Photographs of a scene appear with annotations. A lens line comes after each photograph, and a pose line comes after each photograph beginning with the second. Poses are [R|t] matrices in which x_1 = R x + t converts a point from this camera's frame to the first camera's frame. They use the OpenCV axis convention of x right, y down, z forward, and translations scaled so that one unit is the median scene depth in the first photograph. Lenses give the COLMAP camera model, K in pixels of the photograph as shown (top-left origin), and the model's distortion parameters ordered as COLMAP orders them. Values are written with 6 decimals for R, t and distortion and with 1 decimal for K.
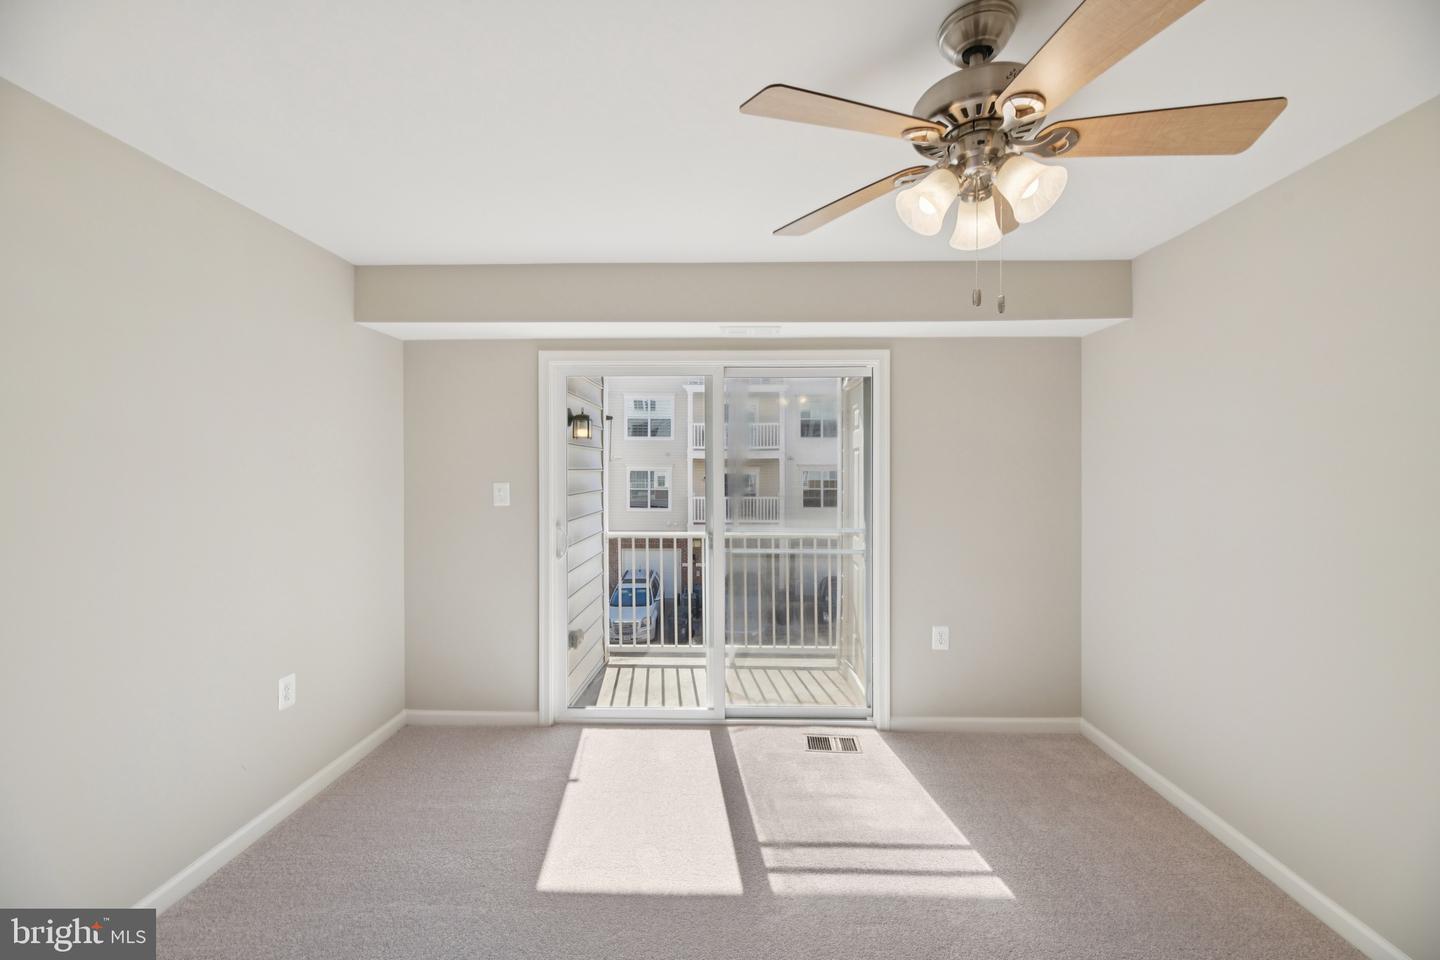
lens RADIAL K [[586.5, 0, 734.2], [0, 586.5, 473.7], [0, 0, 1]] dist [0.001333, -0.001637]
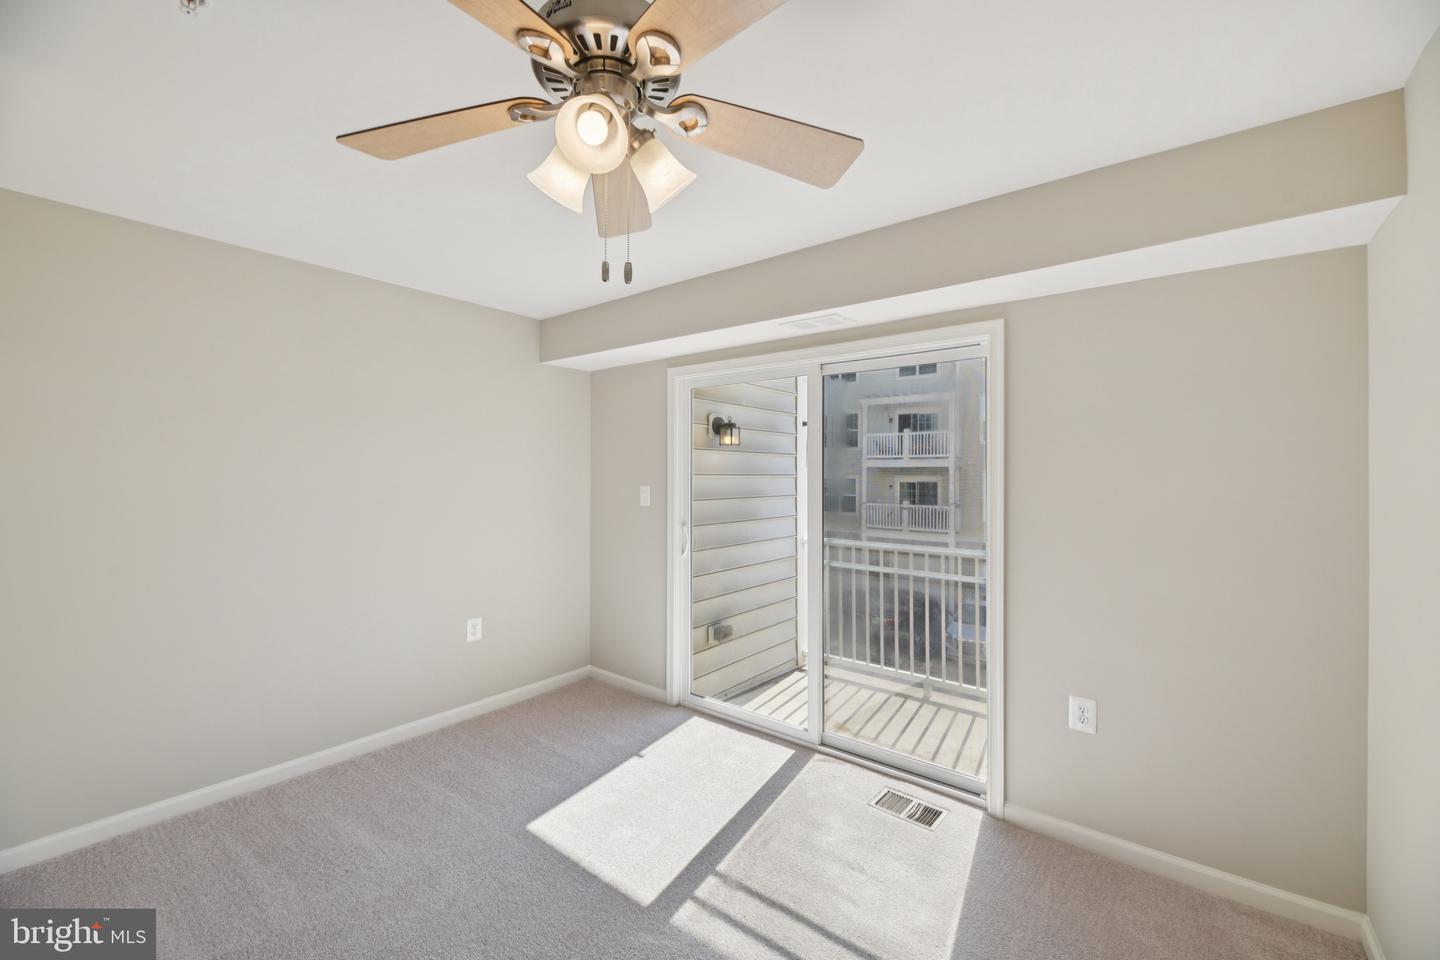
lens RADIAL K [[586.5, 0, 731.2], [0, 586.5, 474.0], [0, 0, 1]] dist [0.001333, -0.001637]
pose [[0.798473, 0.003353, -0.602021, 0.438883], [-0.009927, 0.999922, -0.007596, -0.000035], [0.601949, 0.012041, 0.798444, 0.177826]]
